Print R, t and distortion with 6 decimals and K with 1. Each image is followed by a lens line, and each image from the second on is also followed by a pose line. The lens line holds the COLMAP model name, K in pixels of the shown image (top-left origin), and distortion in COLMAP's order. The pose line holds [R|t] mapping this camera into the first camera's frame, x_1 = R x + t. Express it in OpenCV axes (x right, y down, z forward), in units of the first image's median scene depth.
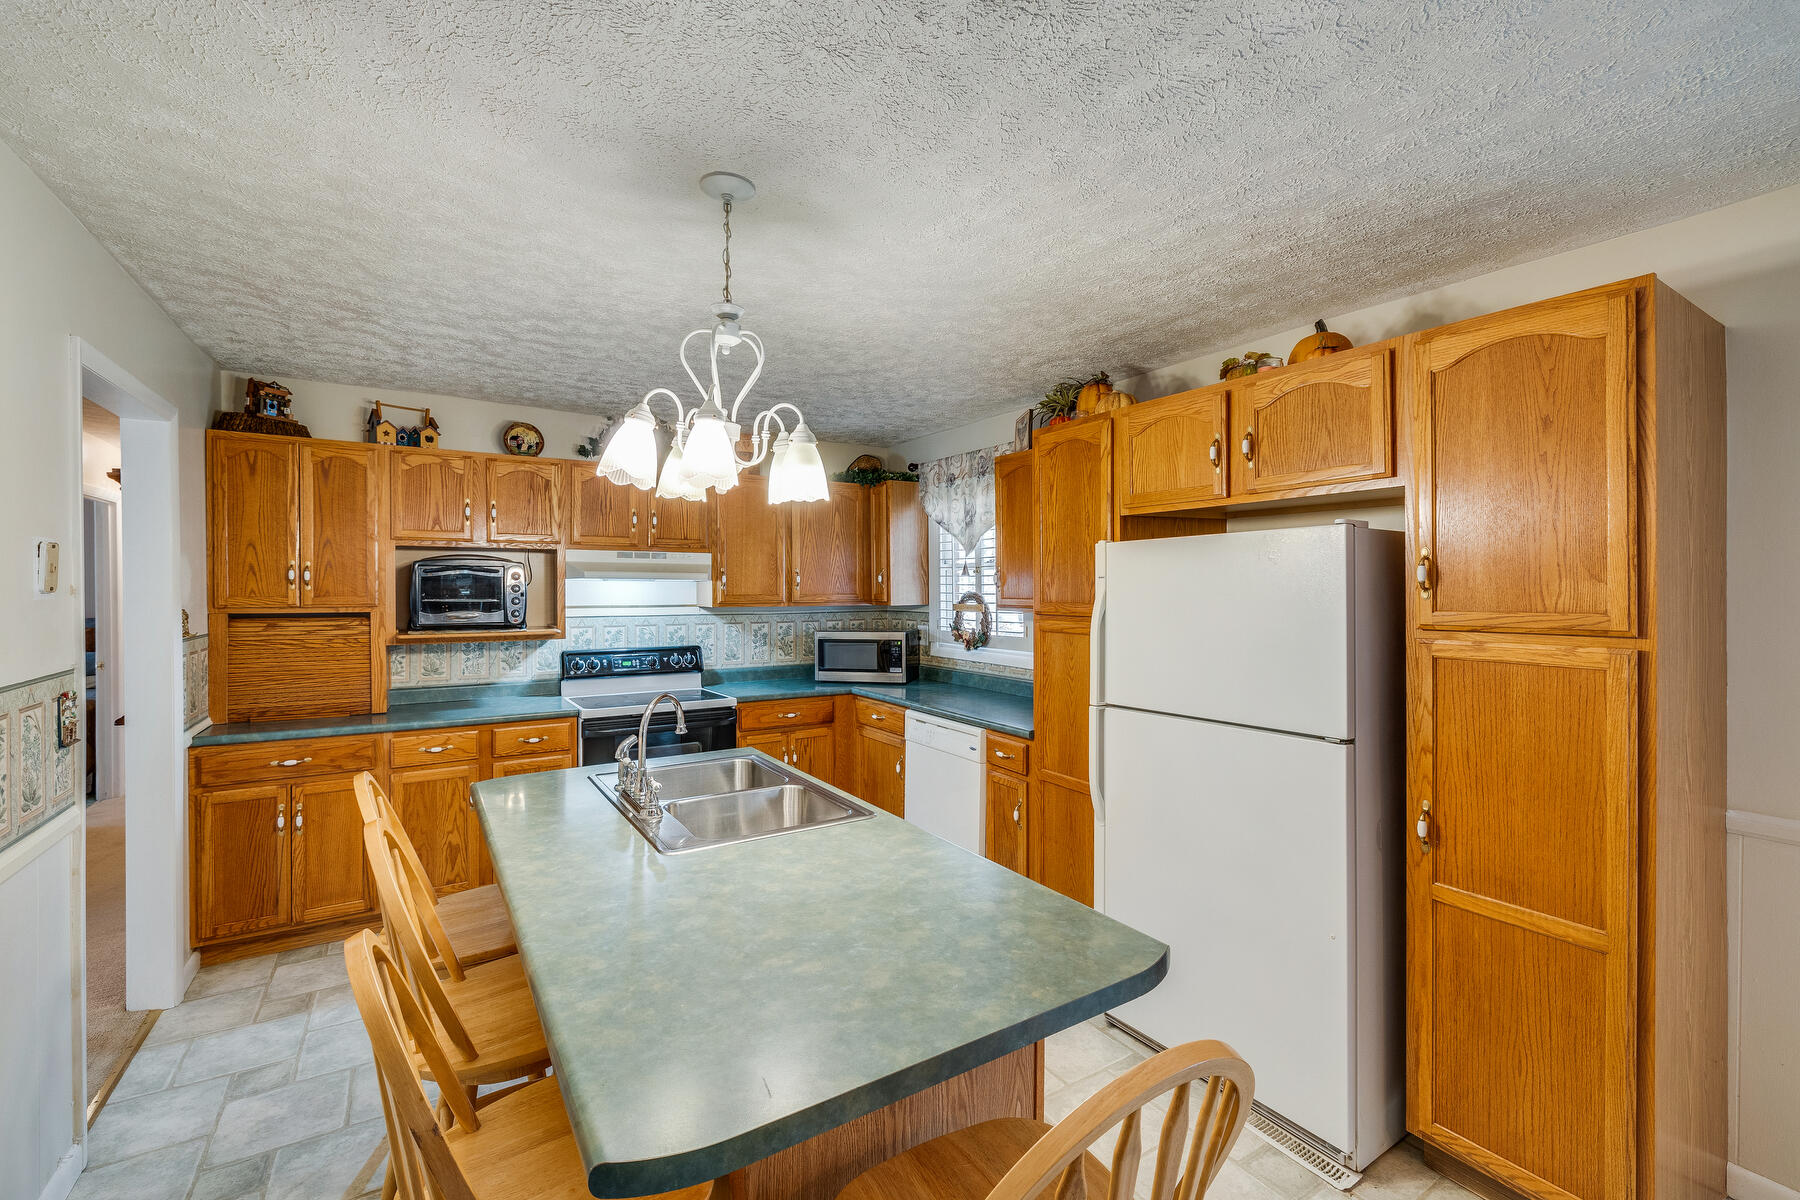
lens RADIAL K [[764.3, 0, 895.0], [0, 764.3, 585.1], [0, 0, 1]] dist [0.000694, 0.000093]
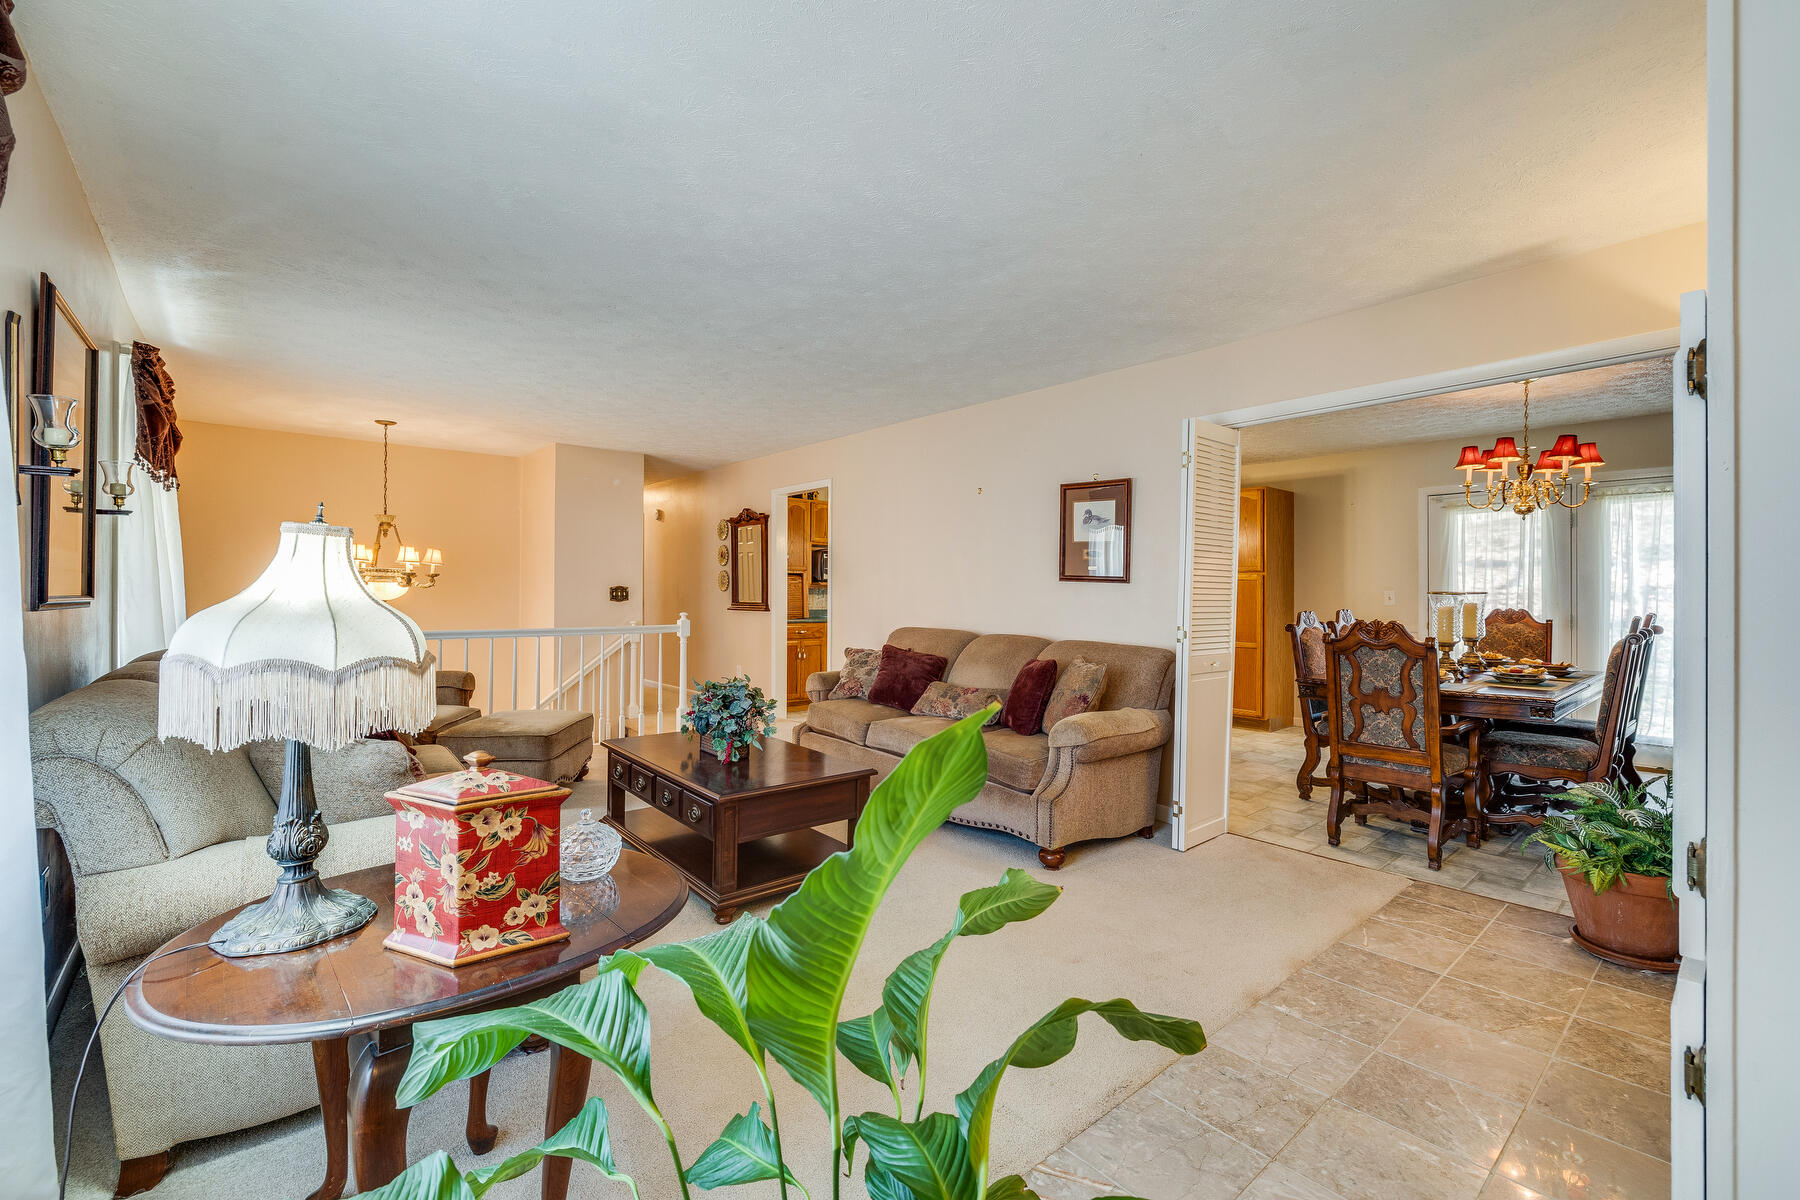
lens RADIAL K [[764.3, 0, 895.0], [0, 764.3, 585.1], [0, 0, 1]] dist [0.000694, 0.000093]
pose [[0.990415, 0.009576, 0.137793, -0.647868], [-0.008631, 0.999935, -0.007457, 0.074682], [-0.137855, 0.006196, 0.990433, -1.155641]]
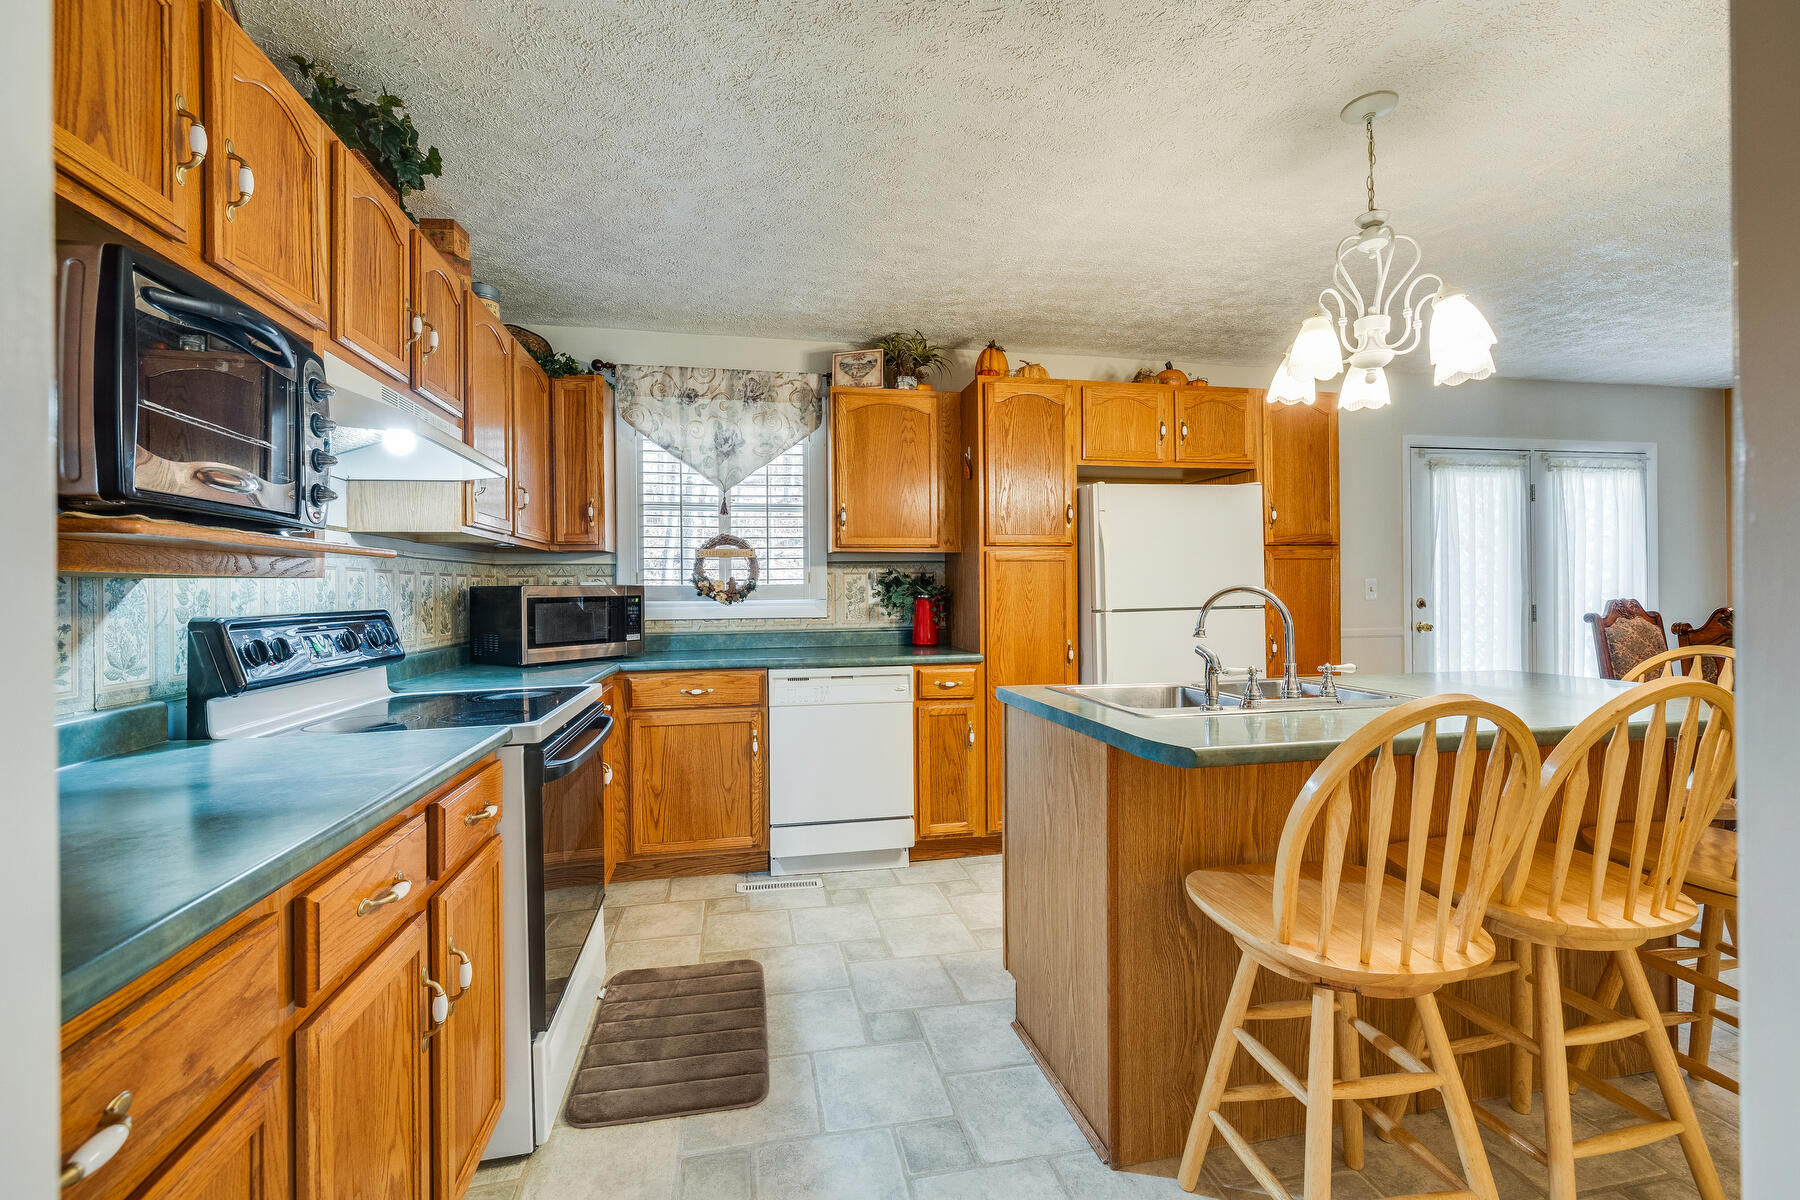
lens RADIAL K [[764.3, 0, 895.0], [0, 764.3, 585.1], [0, 0, 1]] dist [0.000694, 0.000093]
pose [[0.352473, 0.003482, 0.935816, -0.697871], [0.007255, 0.999953, -0.006454, 0.079185], [-0.935794, 0.009064, 0.352431, 0.592360]]
